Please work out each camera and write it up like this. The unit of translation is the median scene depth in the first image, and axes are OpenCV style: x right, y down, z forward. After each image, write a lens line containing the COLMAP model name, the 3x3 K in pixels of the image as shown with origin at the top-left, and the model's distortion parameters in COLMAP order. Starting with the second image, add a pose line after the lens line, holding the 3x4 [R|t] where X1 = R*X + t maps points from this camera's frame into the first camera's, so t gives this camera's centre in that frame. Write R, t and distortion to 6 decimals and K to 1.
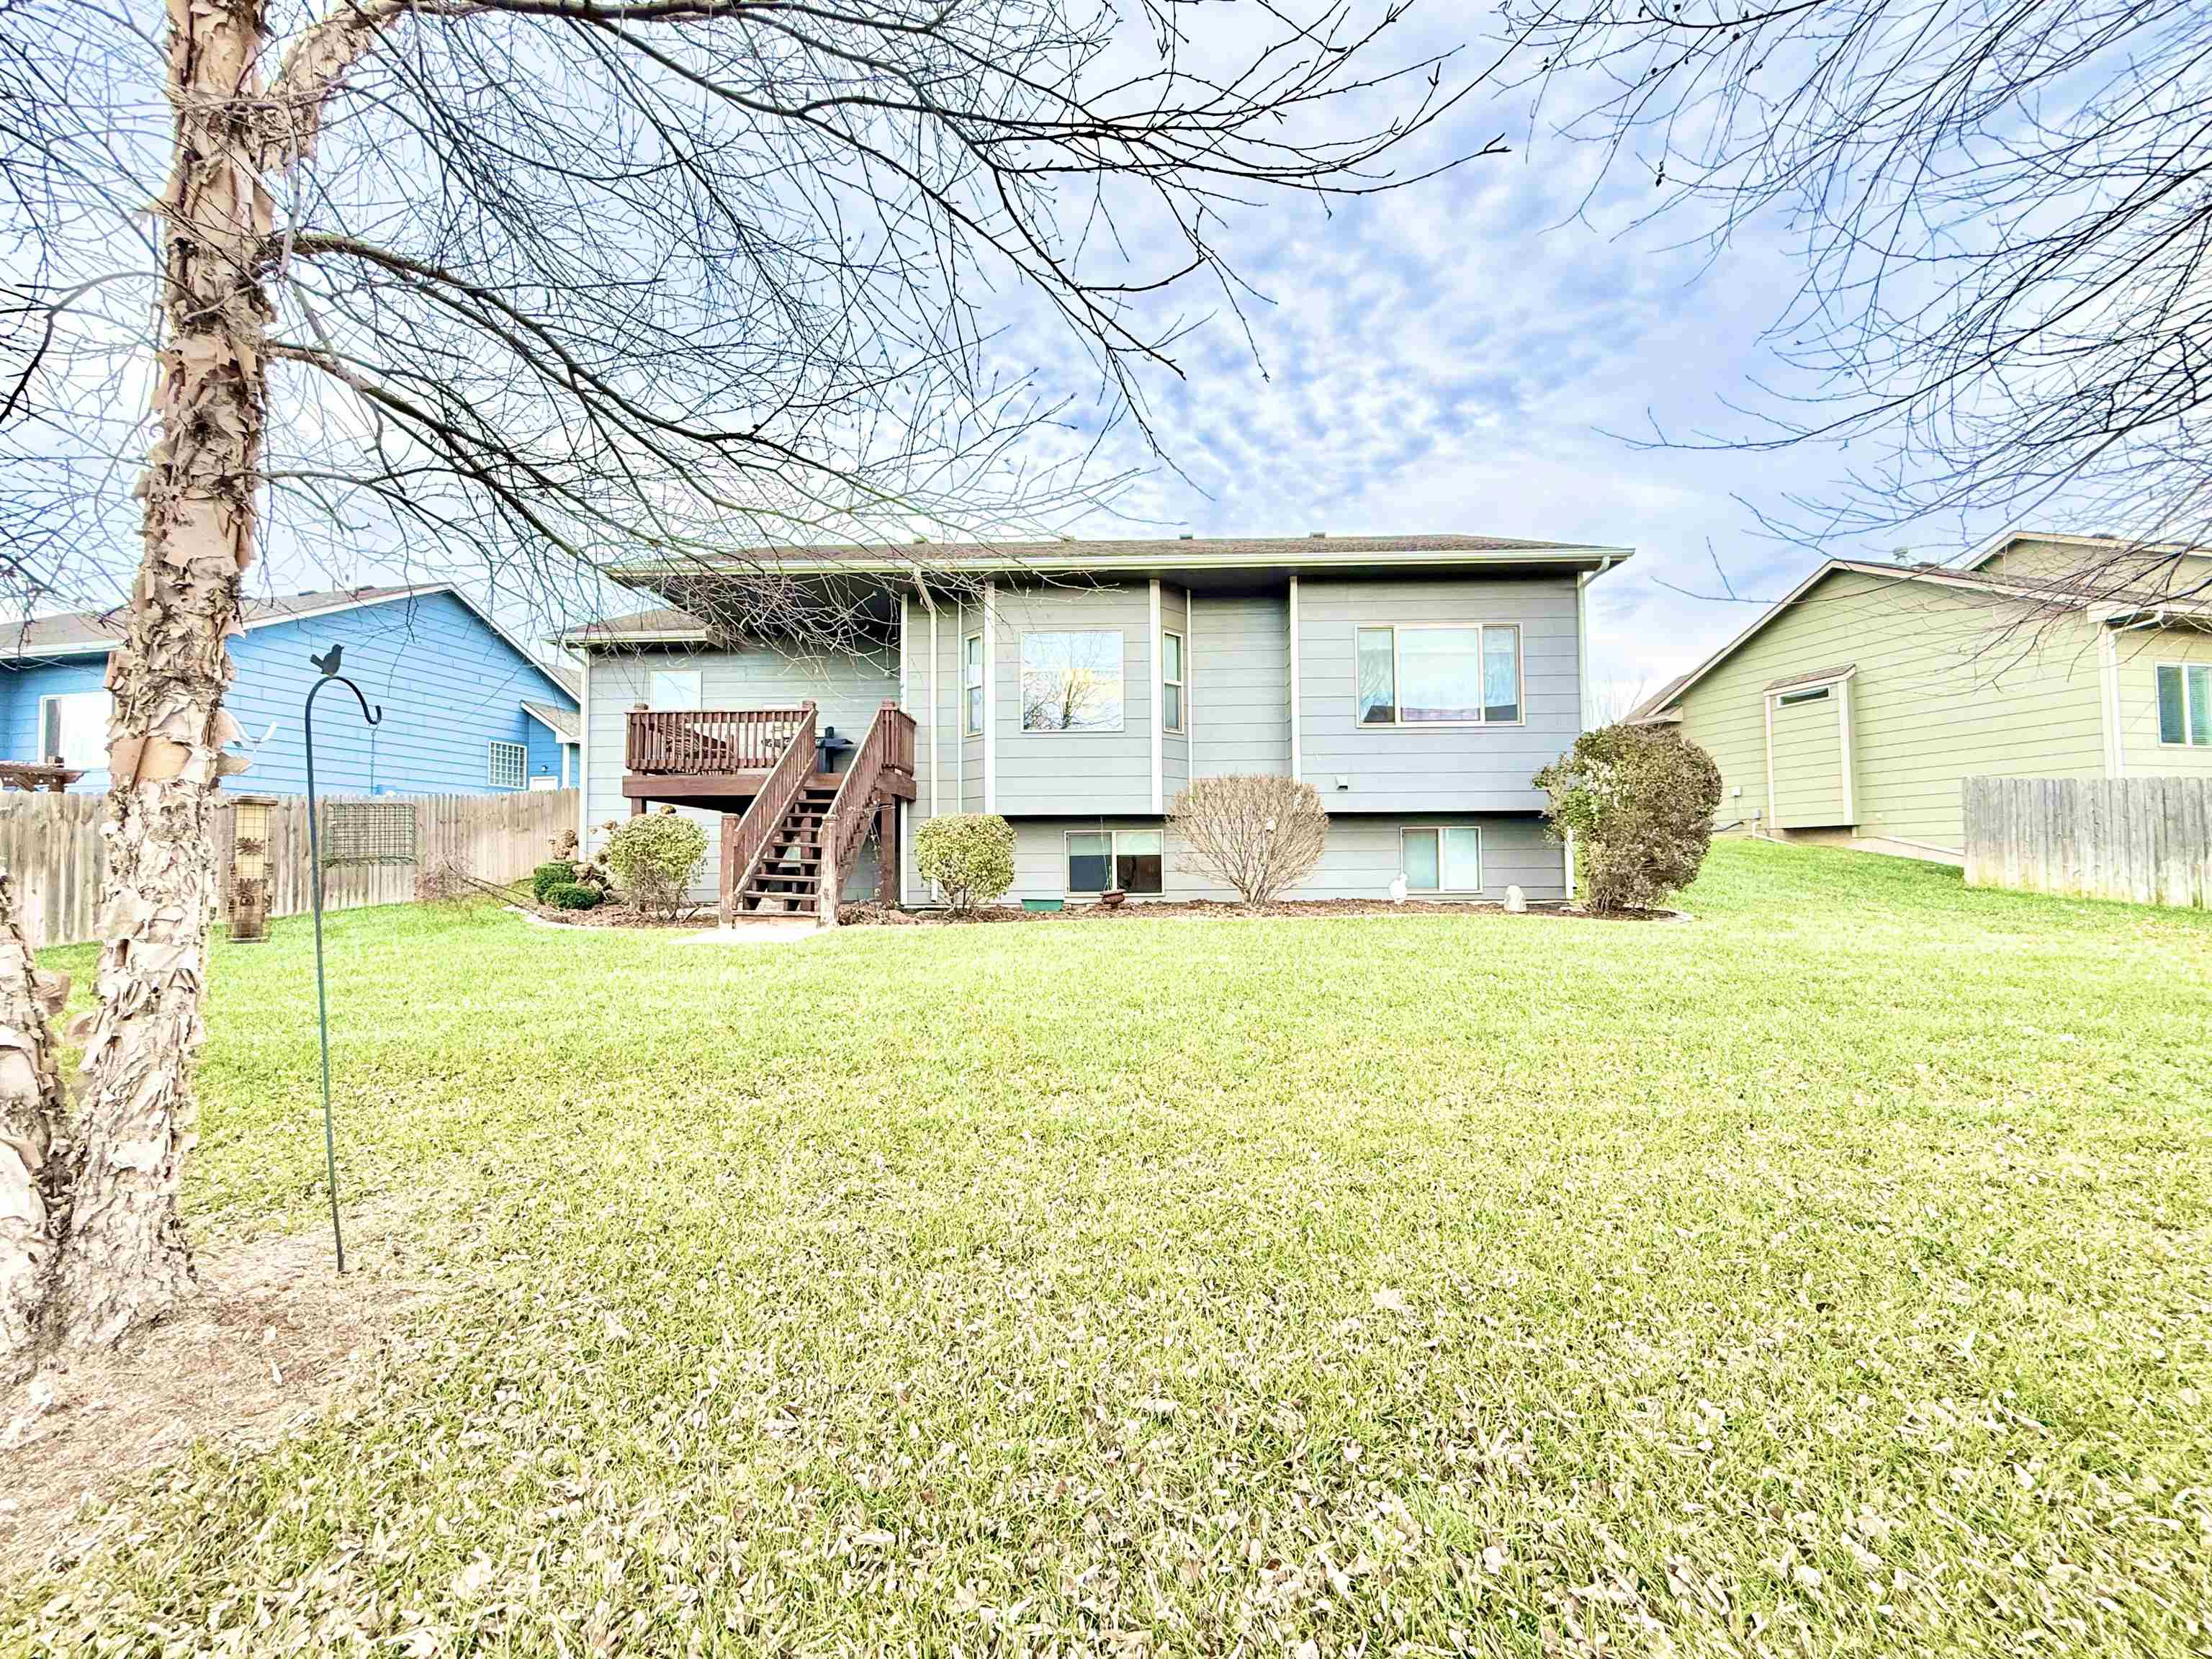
lens RADIAL K [[881.5, 0, 1098.2], [0, 881.5, 830.3], [0, 0, 1]] dist [0.000610, -0.000760]
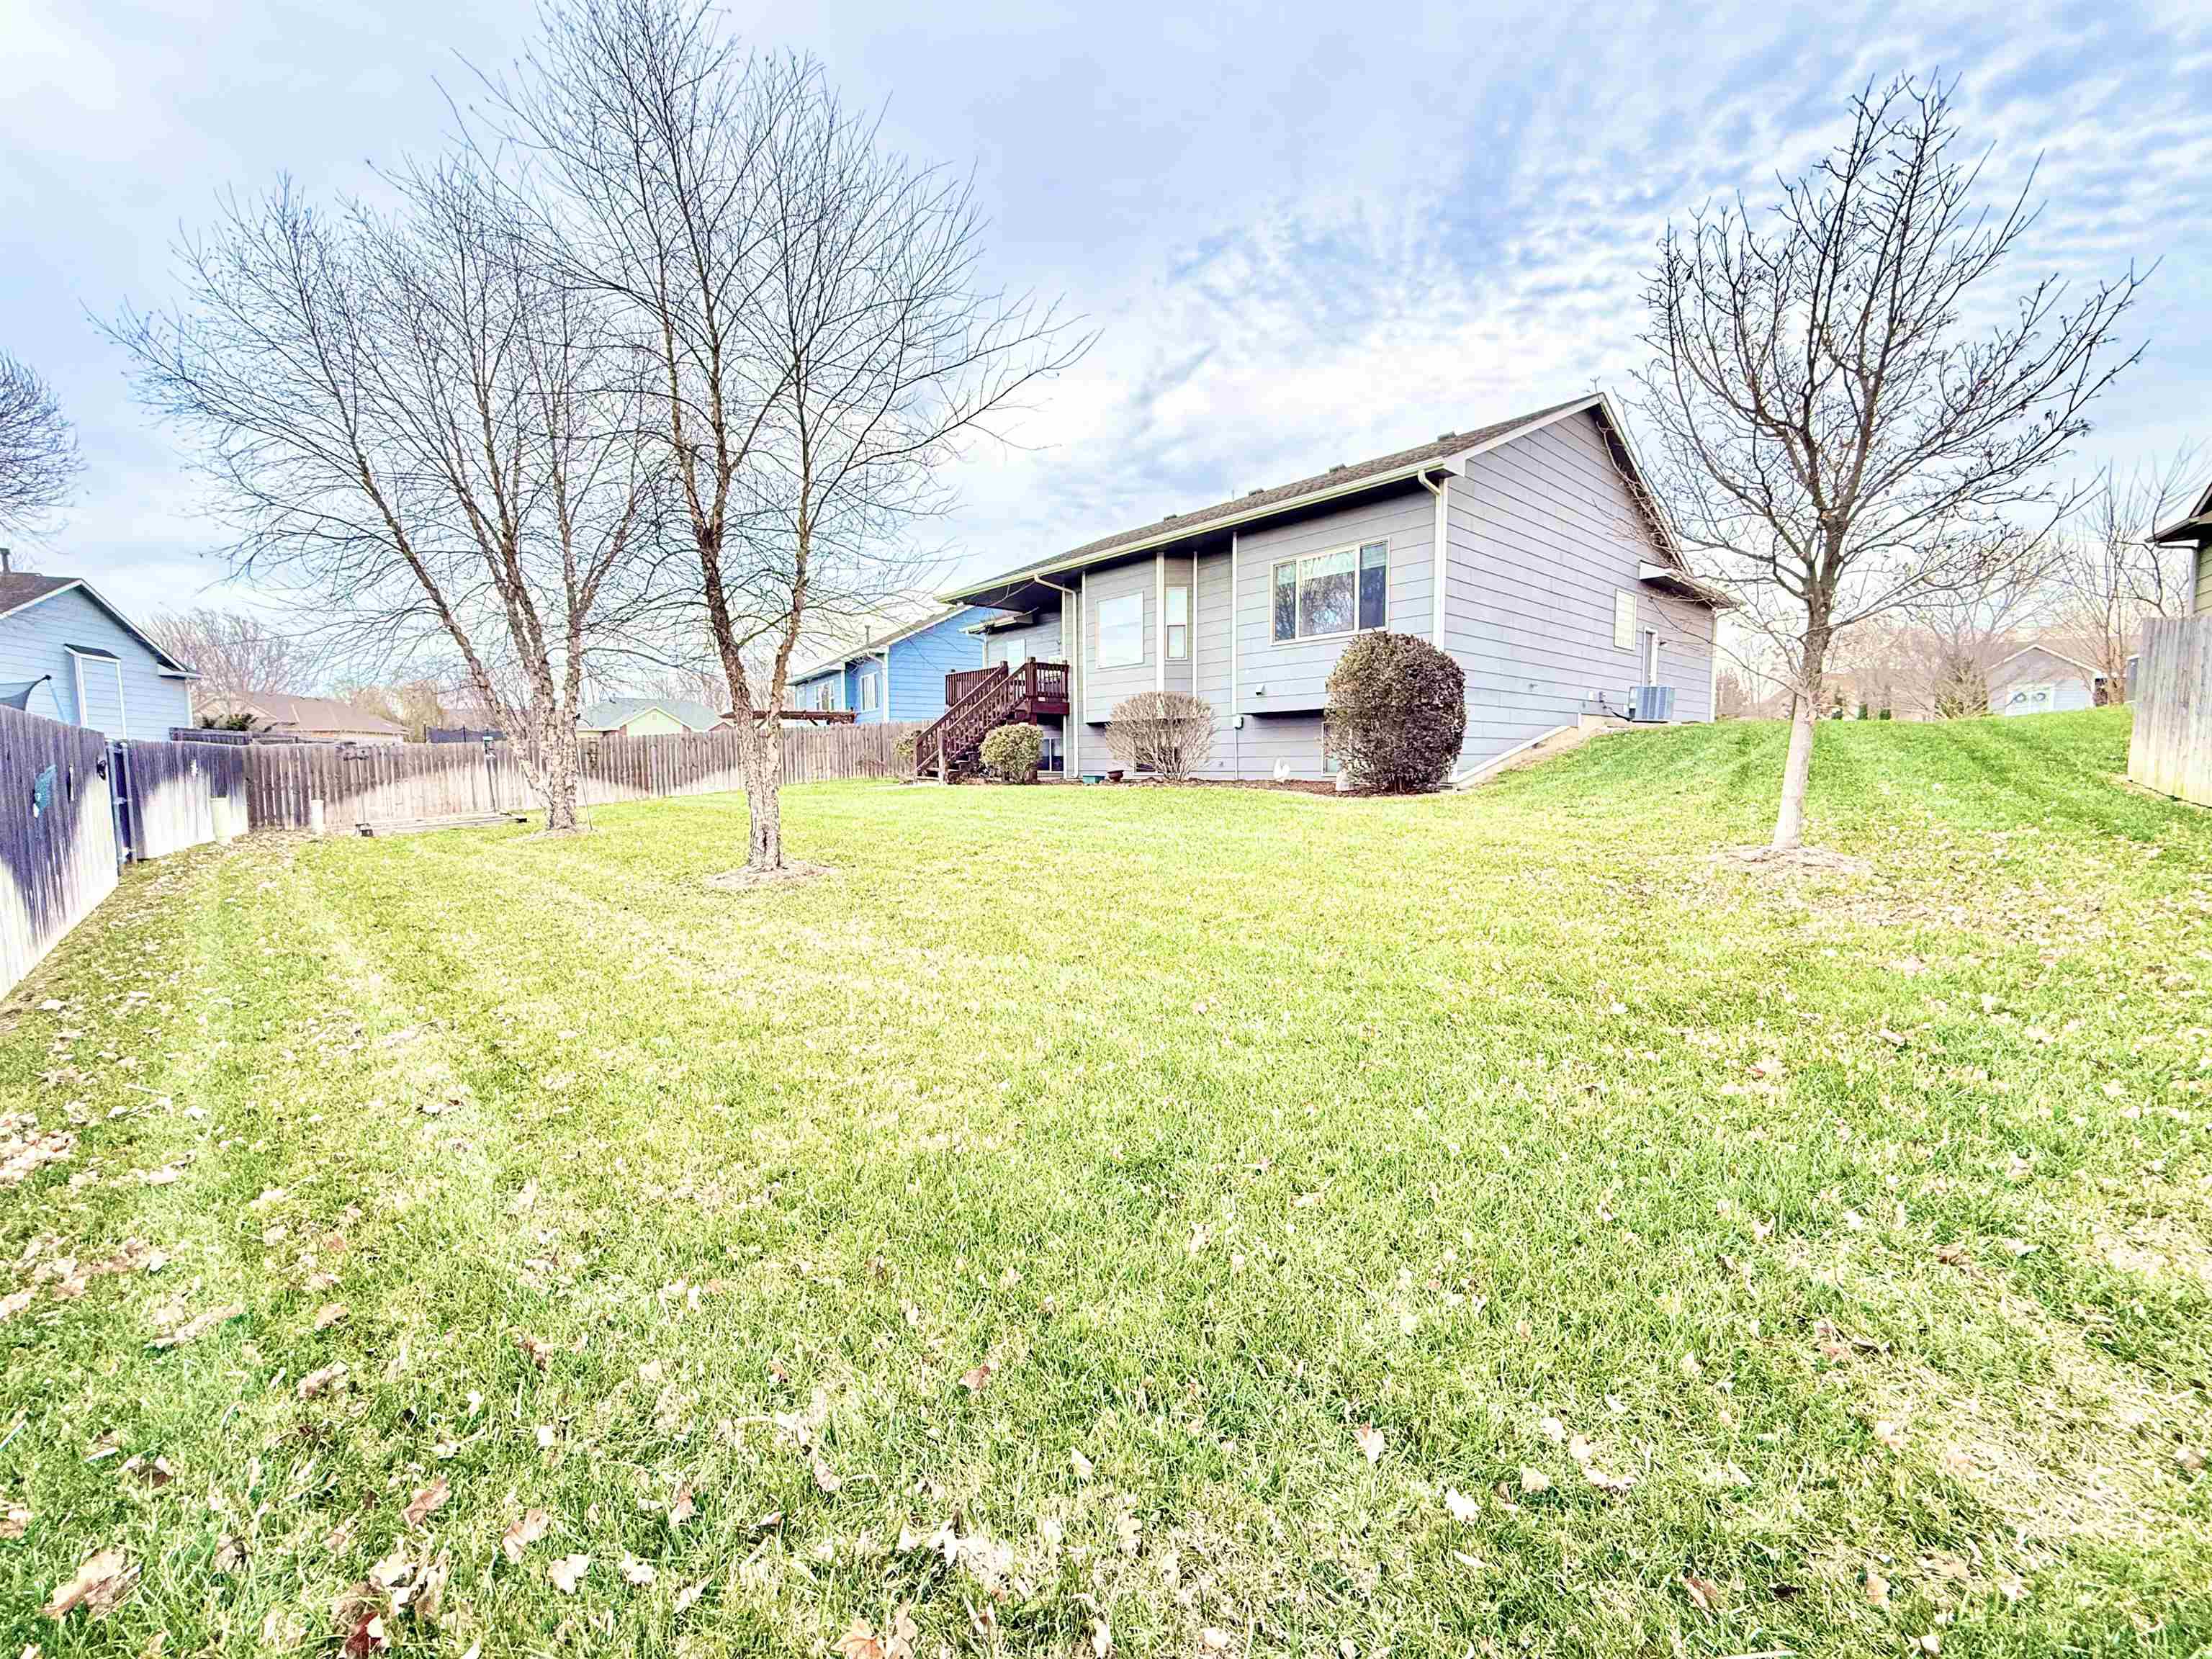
lens RADIAL K [[881.5, 0, 1098.2], [0, 881.5, 830.3], [0, 0, 1]] dist [0.000610, -0.000760]
pose [[0.665096, 0.061170, -0.744249, 1.087001], [0.032522, 0.993321, 0.110705, 0.000553], [0.746050, -0.097834, 0.658664, -0.053825]]
